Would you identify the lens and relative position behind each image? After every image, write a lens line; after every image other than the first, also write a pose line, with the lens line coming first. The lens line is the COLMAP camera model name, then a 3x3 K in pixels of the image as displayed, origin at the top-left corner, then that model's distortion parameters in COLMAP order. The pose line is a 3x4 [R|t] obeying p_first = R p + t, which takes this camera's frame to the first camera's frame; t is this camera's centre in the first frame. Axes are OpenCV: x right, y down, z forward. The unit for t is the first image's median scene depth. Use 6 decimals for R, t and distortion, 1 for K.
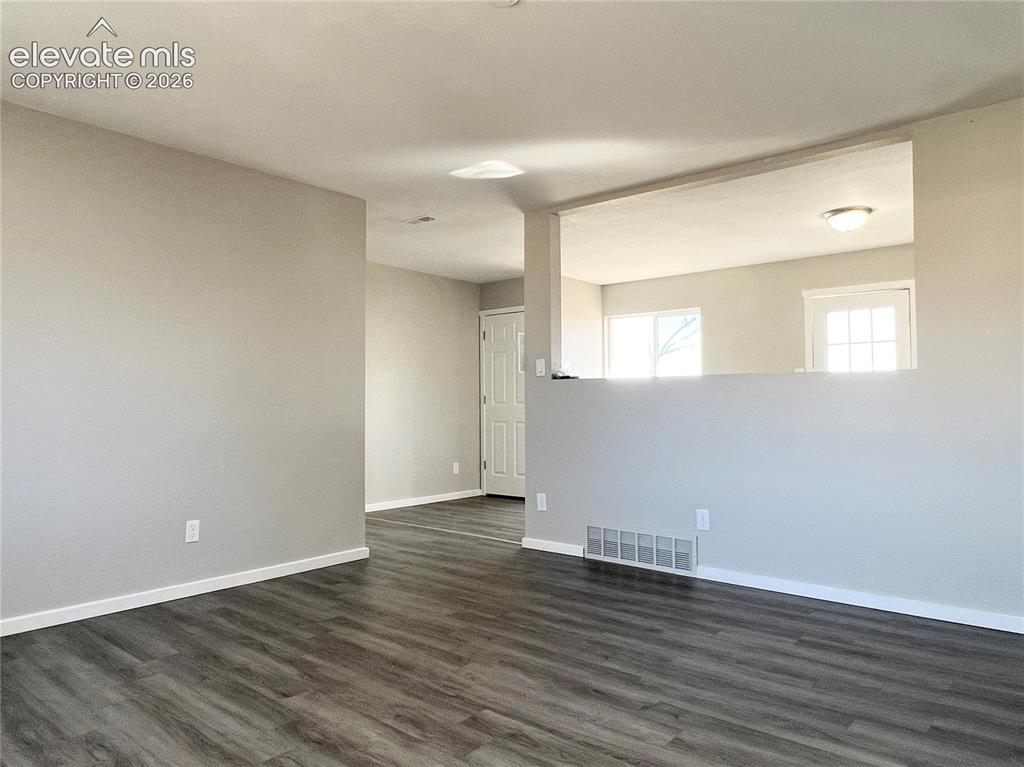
lens RADIAL K [[680.9, 0, 512.0], [0, 680.9, 383.5], [0, 0, 1]] dist [0.003337, 0.000432]
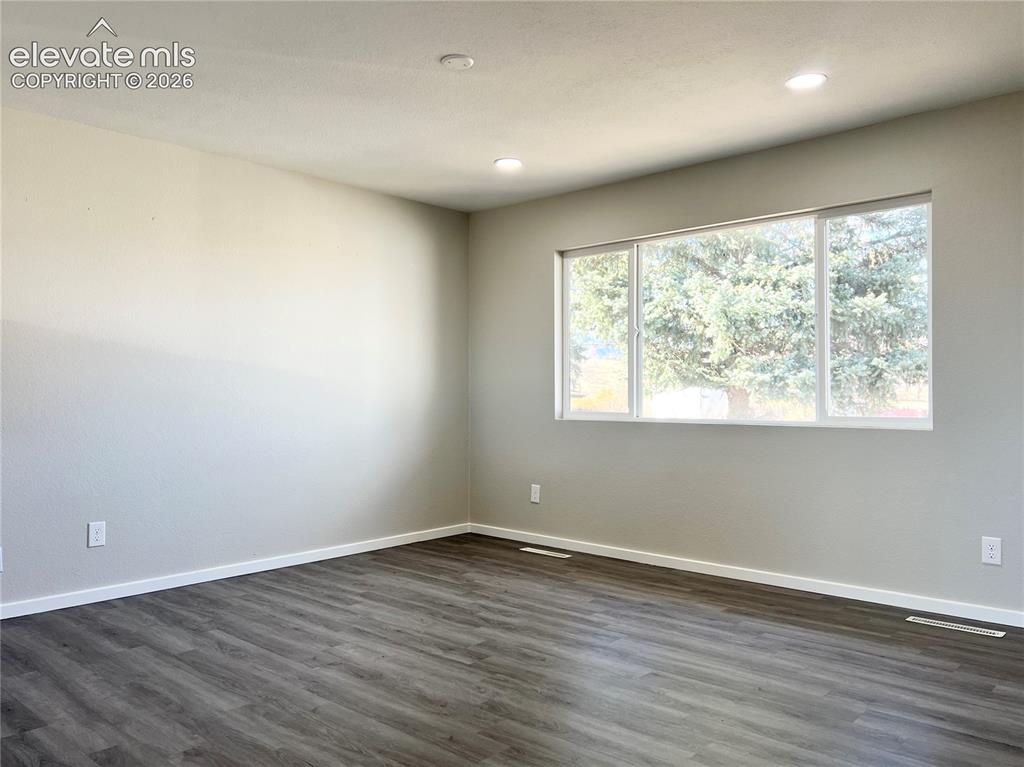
lens RADIAL K [[791.4, 0, 512.0], [0, 791.4, 383.5], [0, 0, 1]] dist [-0.001588, 0.001271]
pose [[-0.998939, 0.004632, 0.045816, -0.146476], [0.002826, 0.999219, -0.039403, 0.045815], [-0.045963, -0.039232, -0.998172, 1.977164]]
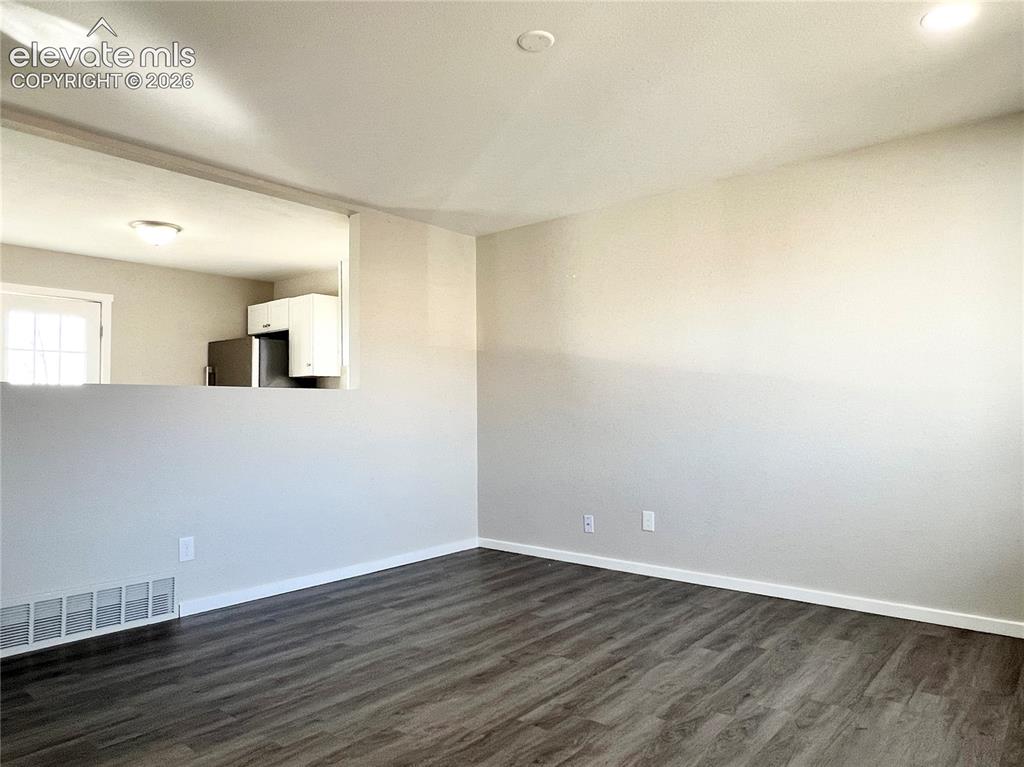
lens RADIAL K [[680.9, 0, 512.0], [0, 680.9, 383.5], [0, 0, 1]] dist [0.003337, 0.000432]
pose [[0.003935, 0.043009, 0.999067, -0.890771], [-0.021465, 0.998848, -0.042915, 0.022739], [-0.999762, -0.021276, 0.004854, 0.849527]]
